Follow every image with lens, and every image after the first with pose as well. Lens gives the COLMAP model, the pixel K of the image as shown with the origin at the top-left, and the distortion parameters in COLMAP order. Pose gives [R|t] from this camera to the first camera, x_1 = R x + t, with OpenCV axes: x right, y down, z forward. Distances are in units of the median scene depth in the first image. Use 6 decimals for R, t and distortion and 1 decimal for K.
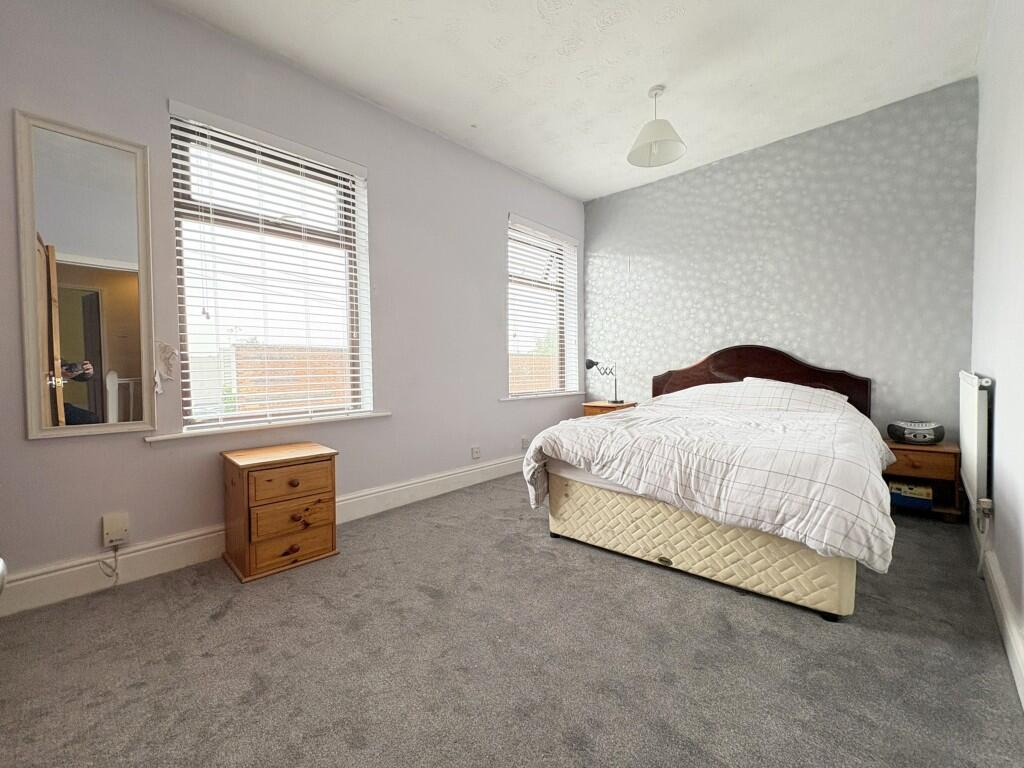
lens RADIAL K [[409.3, 0, 510.4], [0, 409.3, 381.4], [0, 0, 1]] dist [-0.001620, 0.000017]
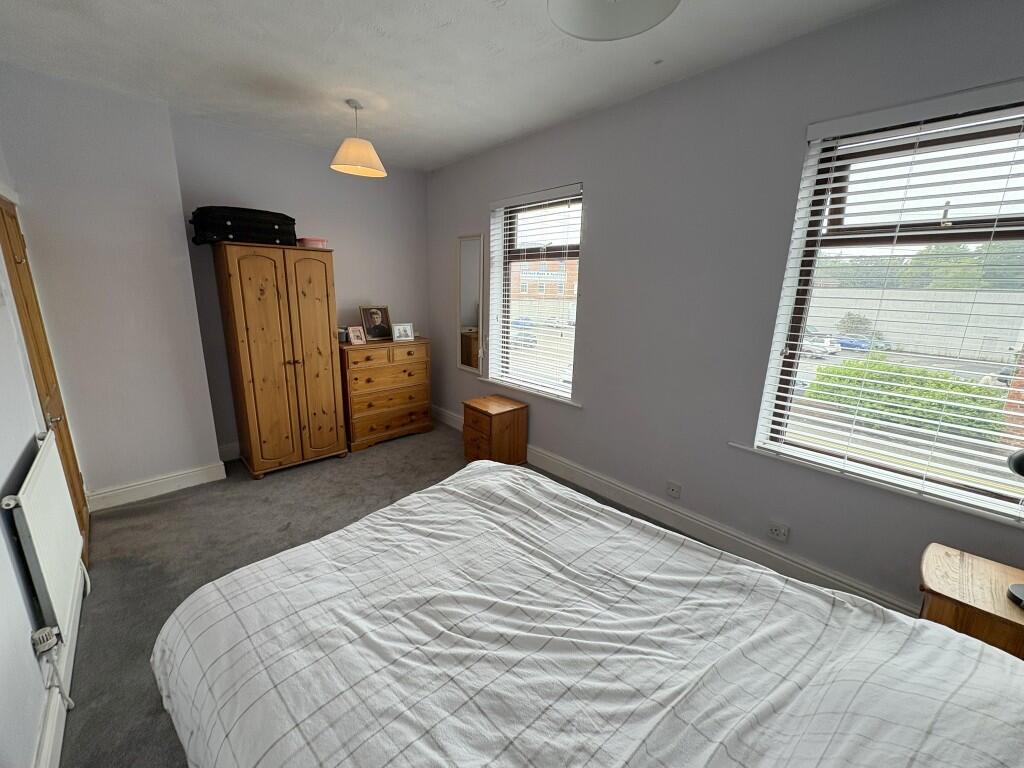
lens RADIAL K [[409.3, 0, 510.4], [0, 409.3, 381.4], [0, 0, 1]] dist [-0.001620, 0.000017]
pose [[-0.111724, 0.244639, -0.963156, 1.032516], [-0.050699, 0.966559, 0.251385, -0.347906], [0.992445, 0.076916, -0.095585, 1.219941]]
